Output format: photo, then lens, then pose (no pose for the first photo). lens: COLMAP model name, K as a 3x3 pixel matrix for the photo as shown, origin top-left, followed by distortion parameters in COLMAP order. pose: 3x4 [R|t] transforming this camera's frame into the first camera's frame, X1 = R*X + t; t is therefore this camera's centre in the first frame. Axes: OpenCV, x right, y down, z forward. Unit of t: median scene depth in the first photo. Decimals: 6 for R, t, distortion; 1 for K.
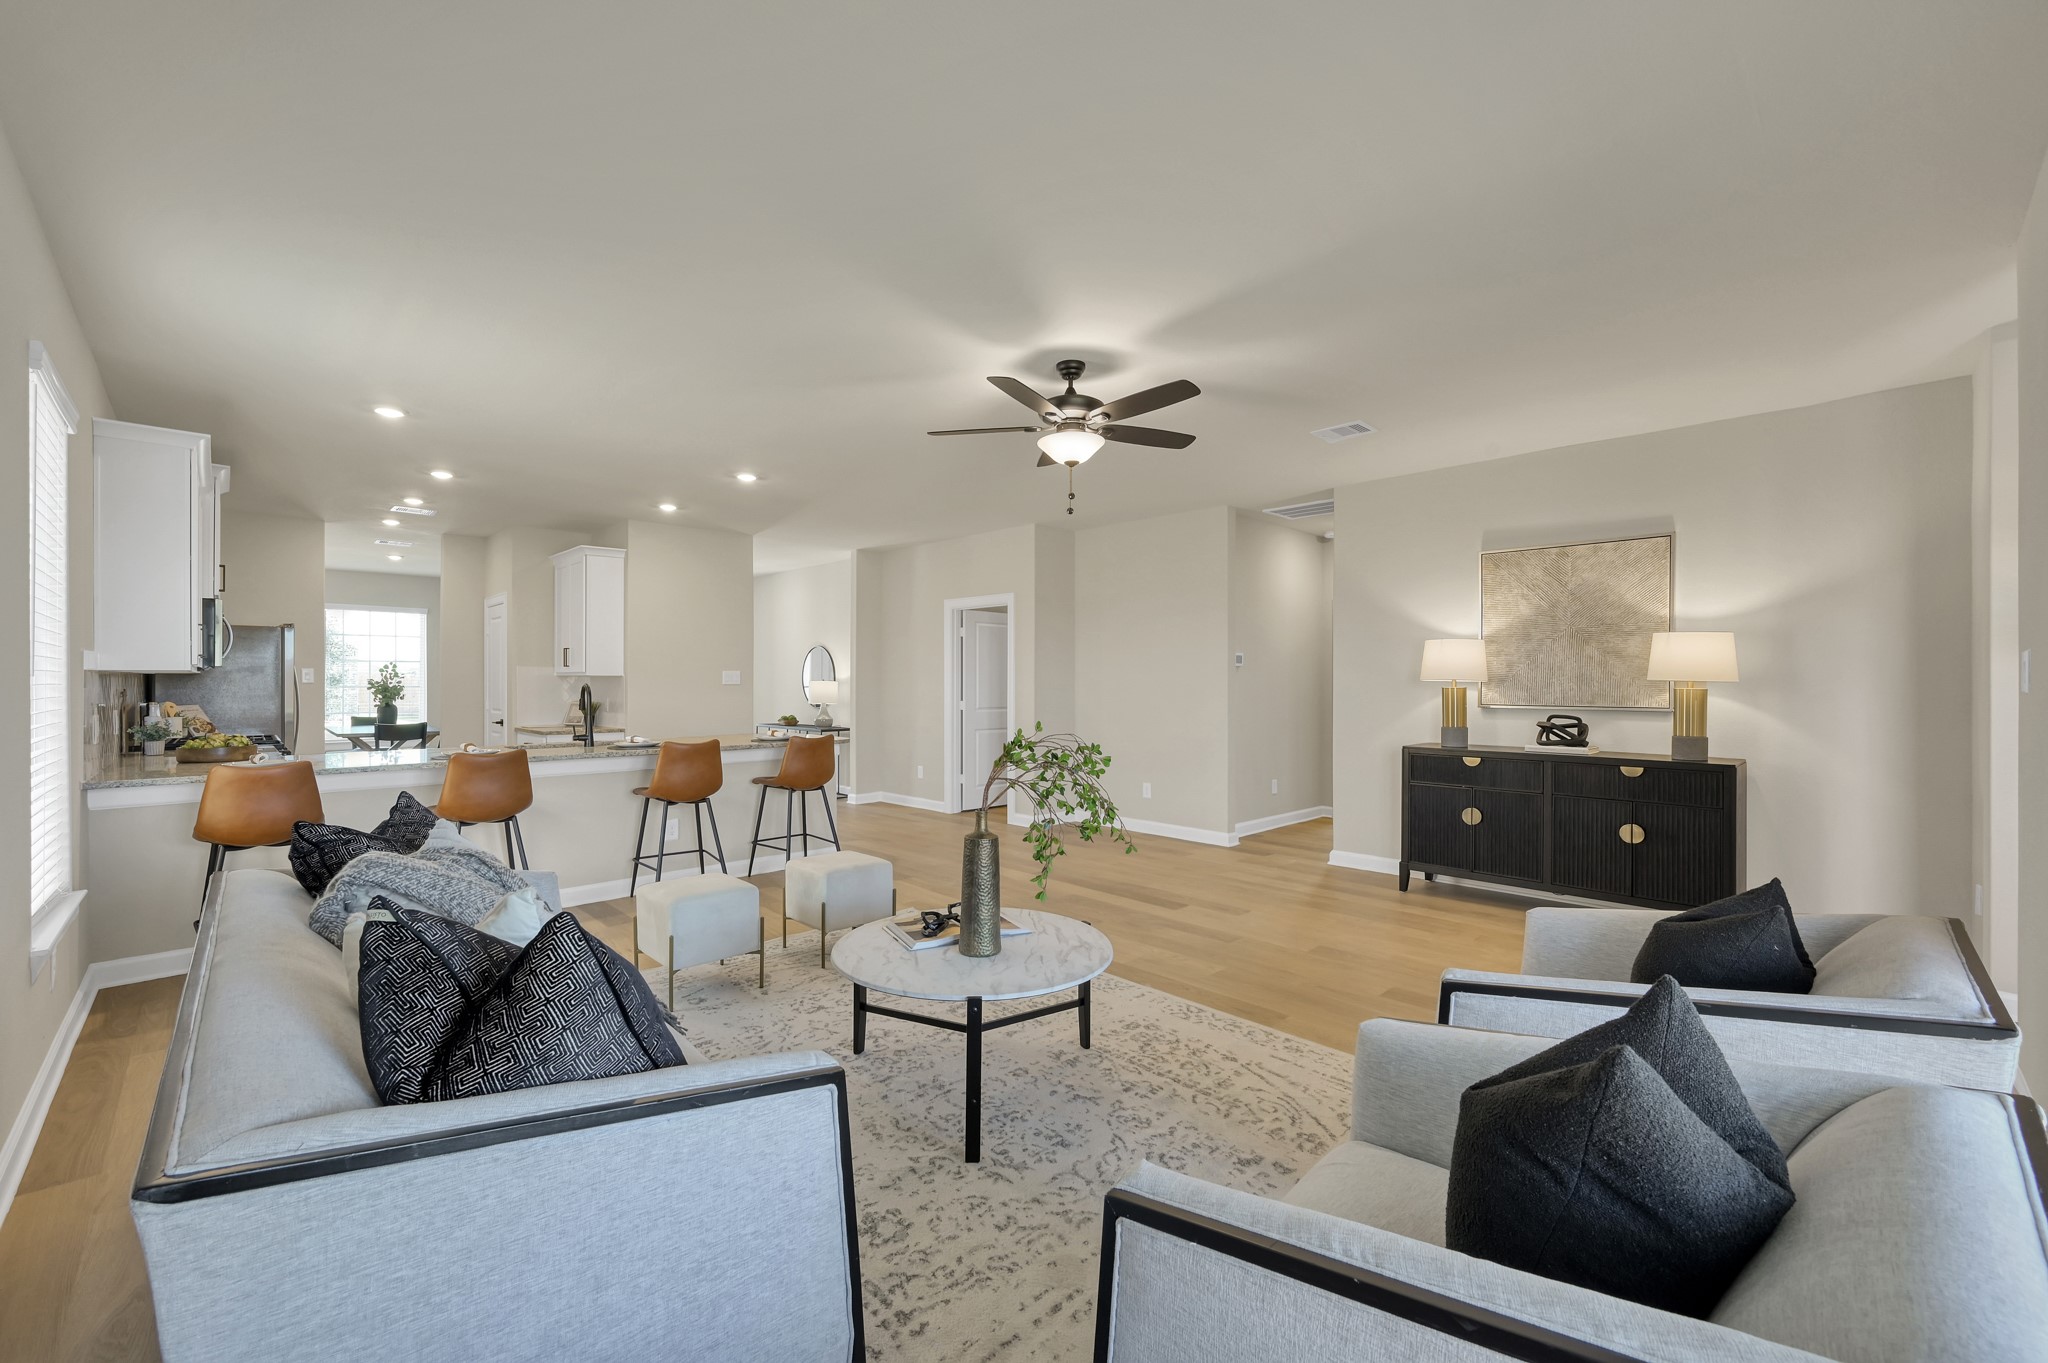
lens RADIAL K [[843.2, 0, 1024.0], [0, 843.2, 681.5], [0, 0, 1]] dist [-0.002226, -0.000113]
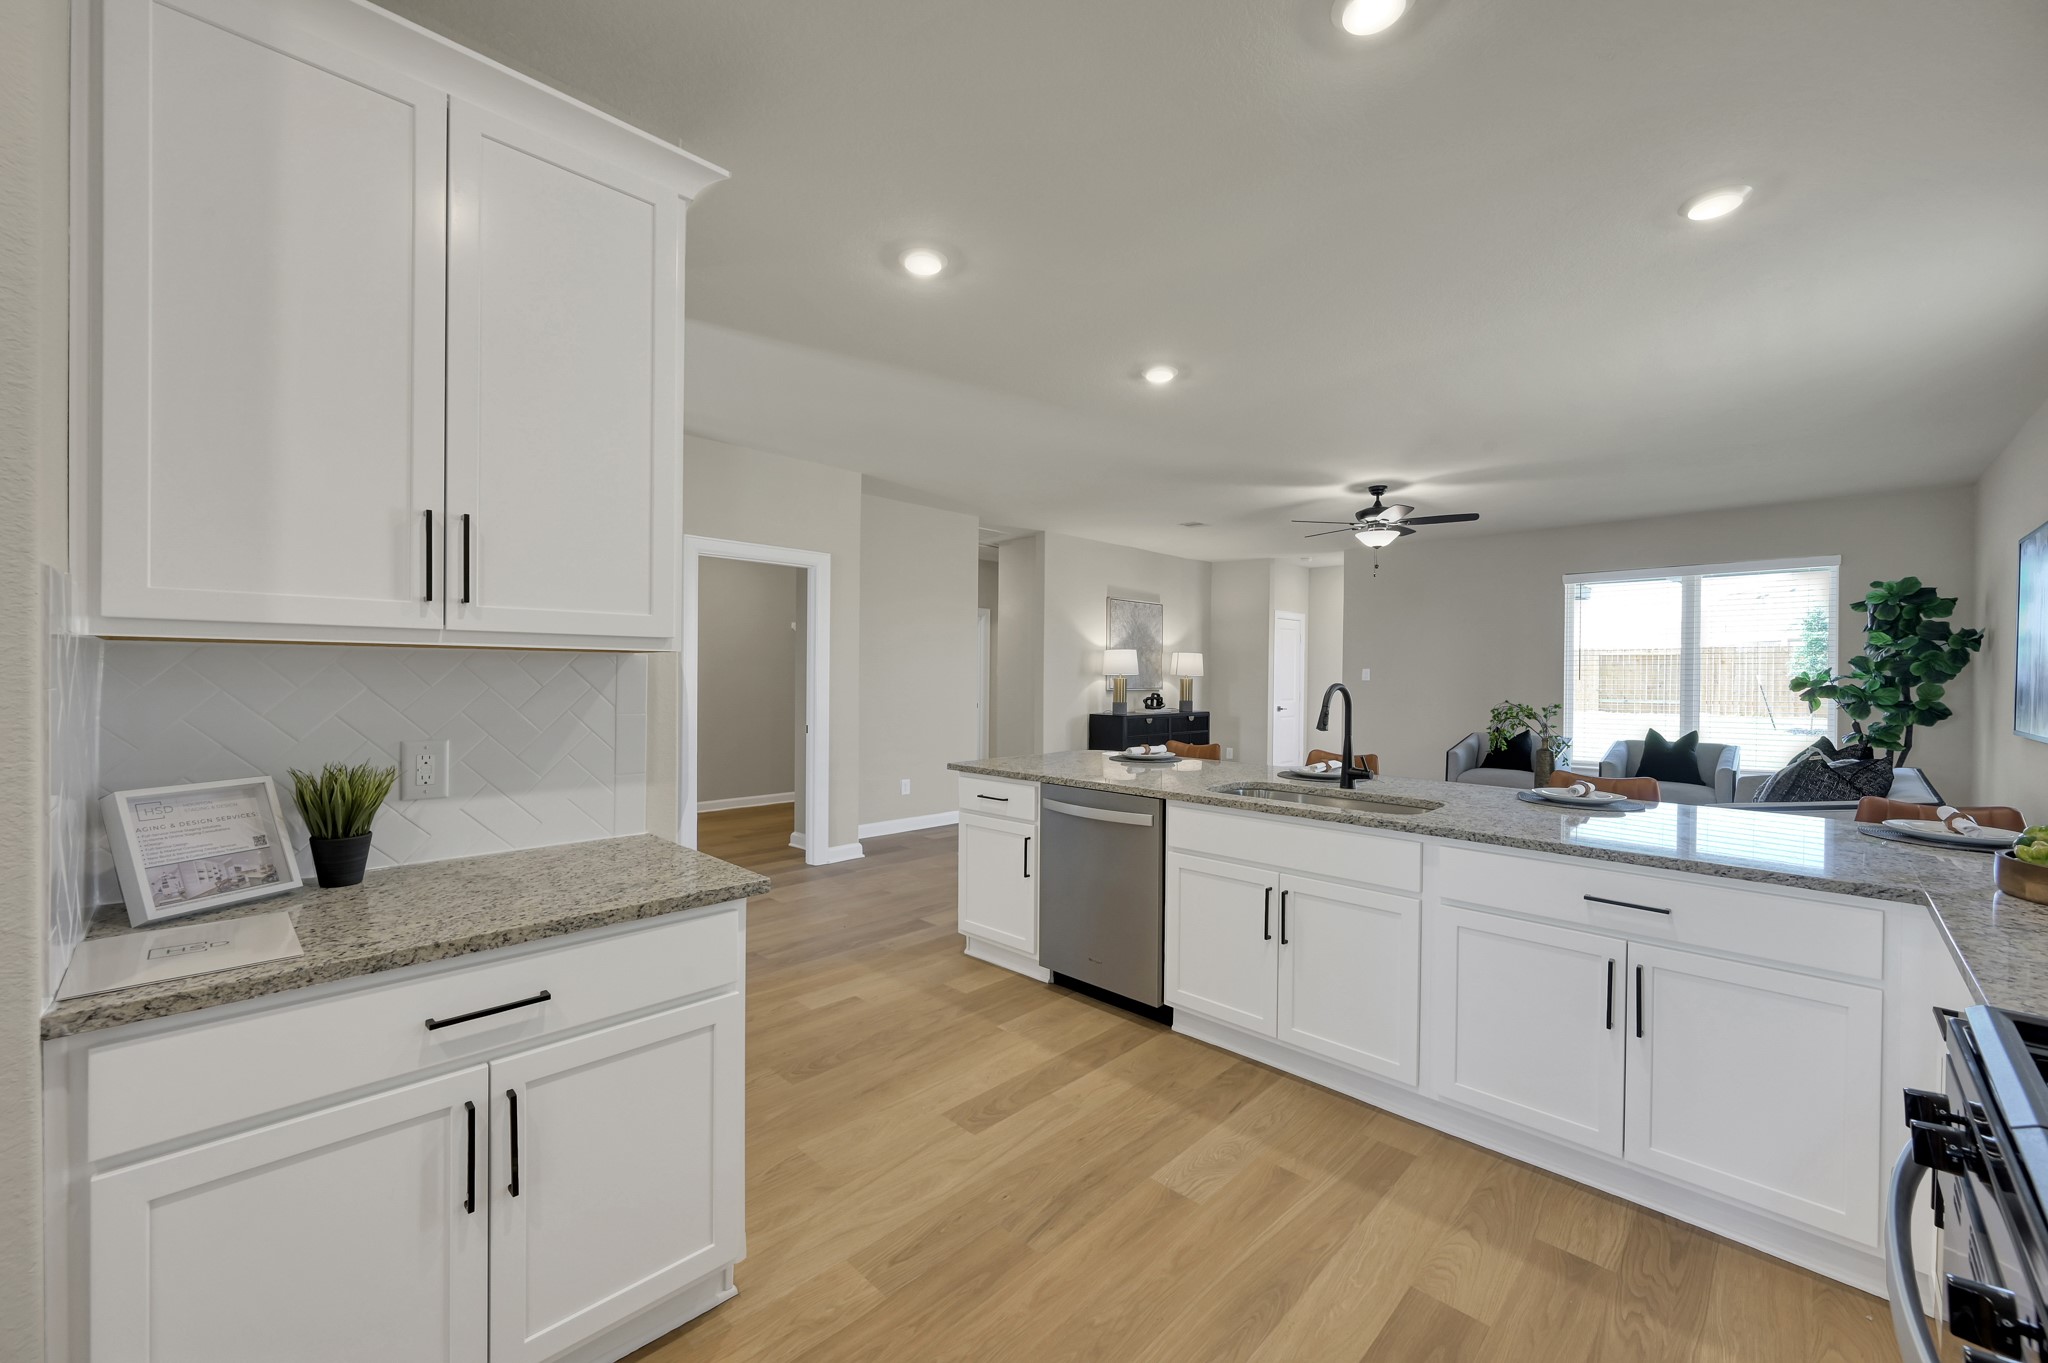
lens RADIAL K [[806.1, 0, 1024.0], [0, 806.1, 681.5], [0, 0, 1]] dist [-0.002515, -0.000336]
pose [[-0.033409, -0.012292, 0.999366, -0.724838], [-0.013306, 0.999841, 0.011853, -0.002063], [-0.999353, -0.012902, -0.033567, 0.840912]]
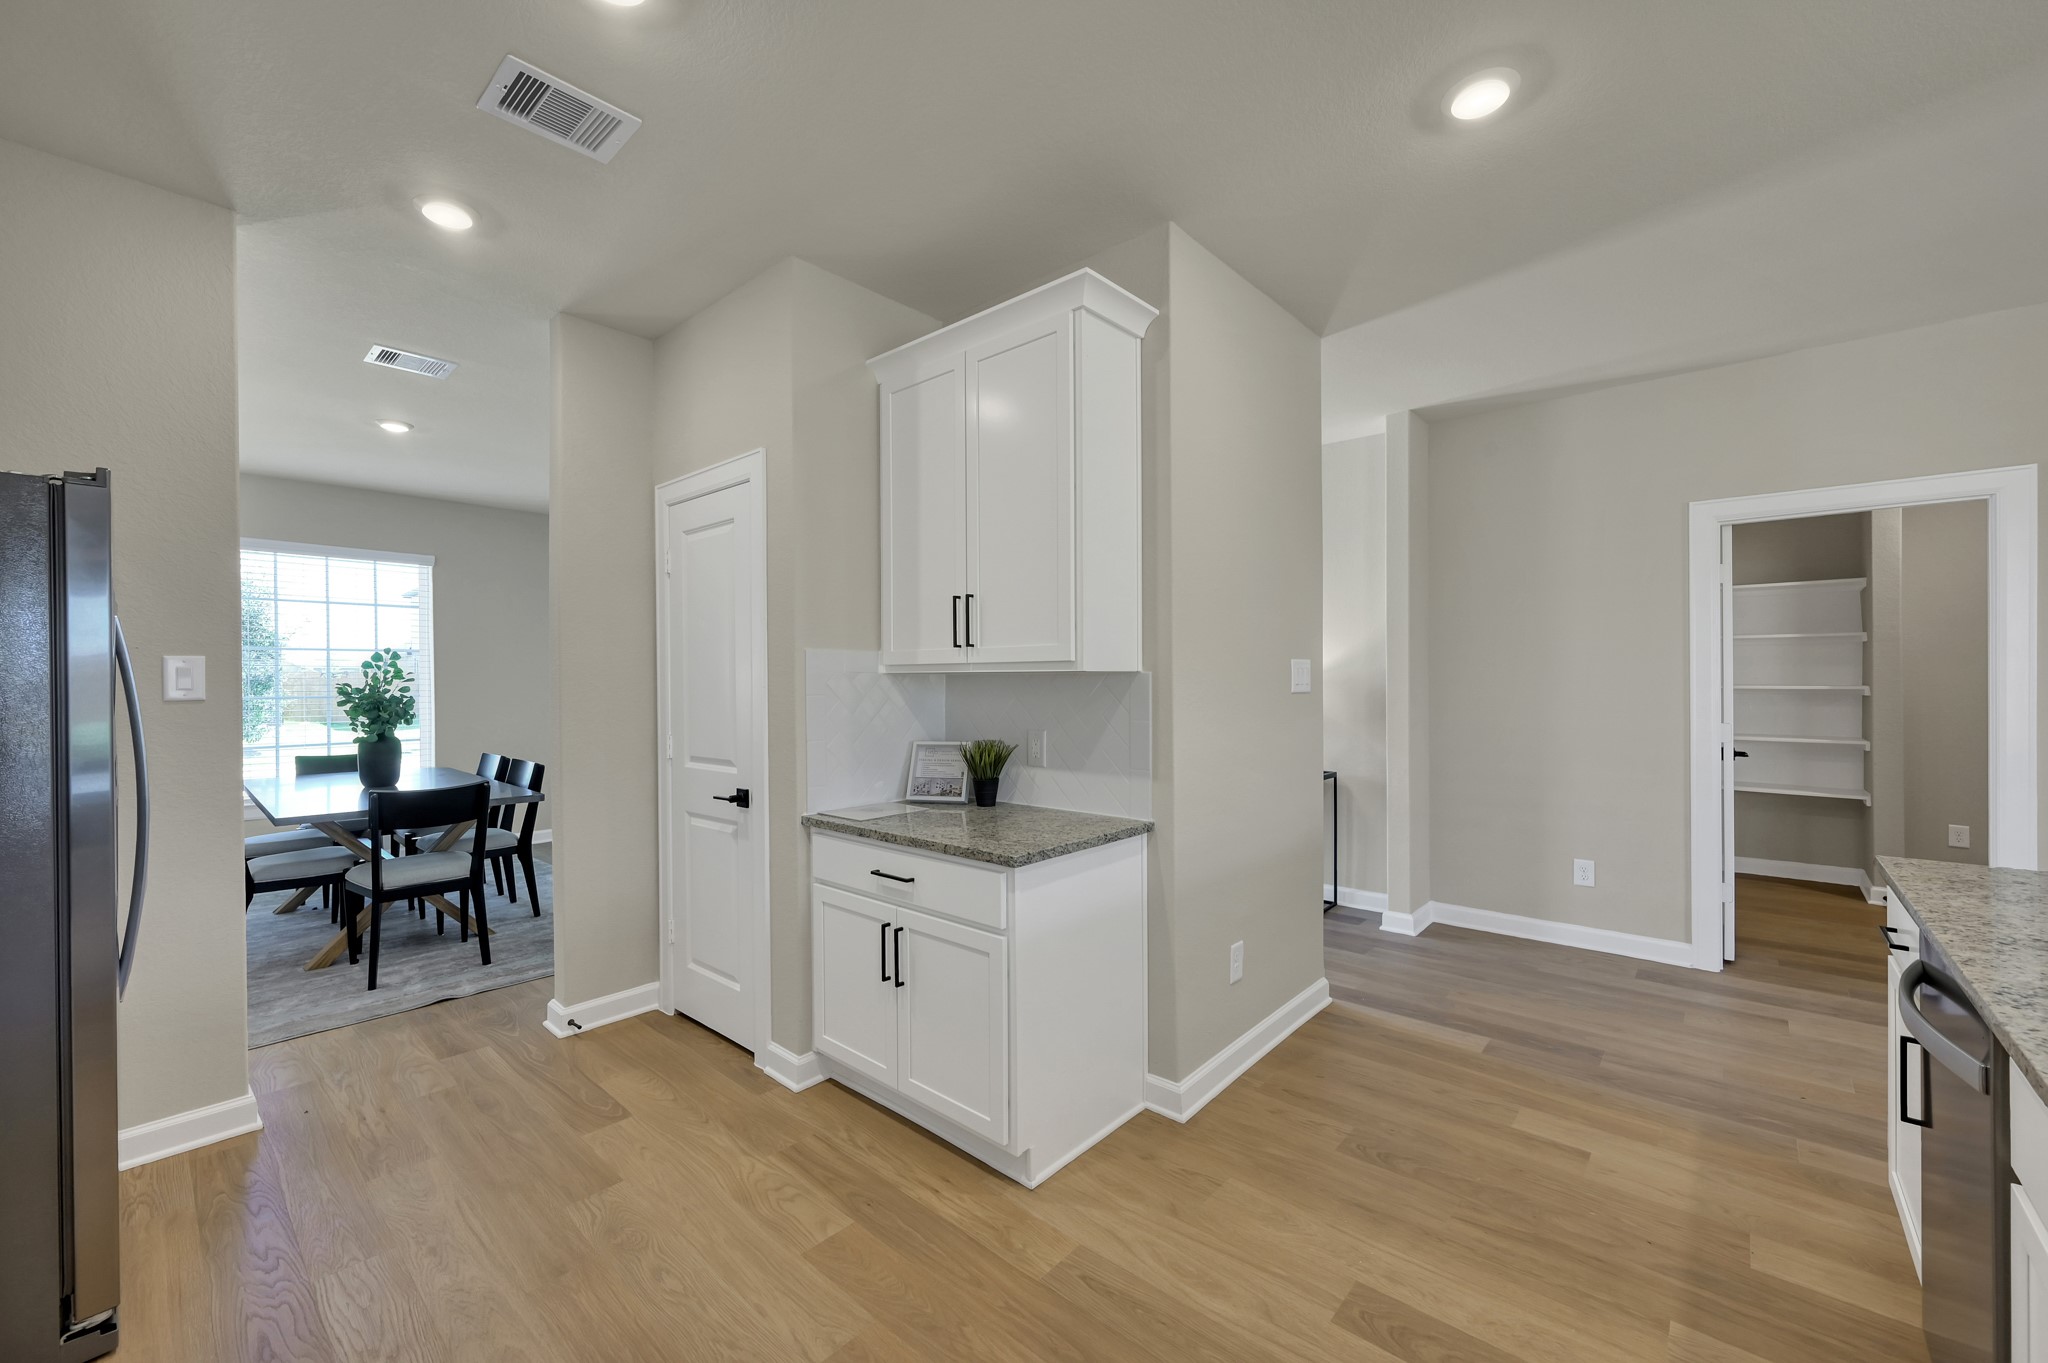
lens RADIAL K [[806.1, 0, 1024.0], [0, 806.1, 681.5], [0, 0, 1]] dist [-0.002515, -0.000336]
pose [[0.997027, -0.007934, 0.076644, -0.529801], [0.007401, 0.999946, 0.007231, -0.005311], [-0.076698, -0.006642, 0.997032, 0.641848]]
